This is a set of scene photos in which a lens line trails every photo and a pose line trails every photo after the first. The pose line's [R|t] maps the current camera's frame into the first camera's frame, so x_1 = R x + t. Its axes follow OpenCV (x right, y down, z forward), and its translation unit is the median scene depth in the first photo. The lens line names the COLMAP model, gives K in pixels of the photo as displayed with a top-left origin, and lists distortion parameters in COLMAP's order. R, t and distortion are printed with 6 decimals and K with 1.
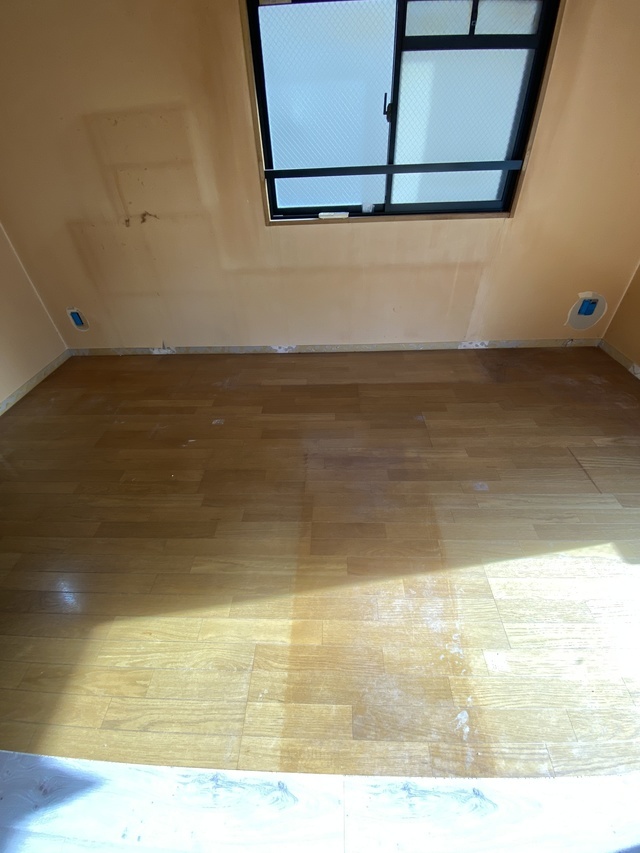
lens RADIAL K [[357.3, 0, 320.0], [0, 357.3, 426.5], [0, 0, 1]] dist [0.000881, -0.013763]
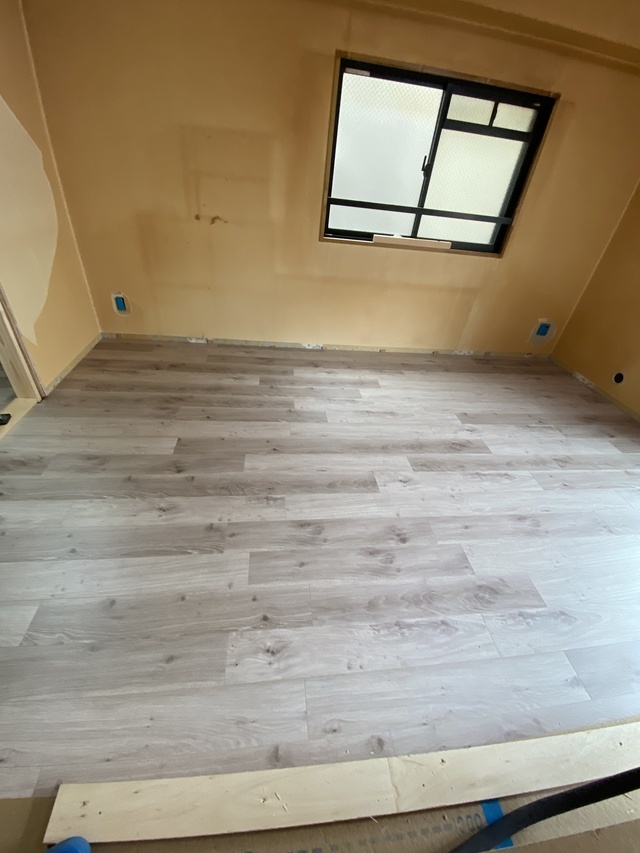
lens RADIAL K [[357.3, 0, 320.0], [0, 357.3, 426.5], [0, 0, 1]] dist [0.000881, -0.013763]
pose [[0.979037, 0.022842, 0.202396, -0.379386], [-0.012891, 0.998649, -0.050347, 0.123112], [-0.203272, 0.046683, 0.978009, -0.149550]]
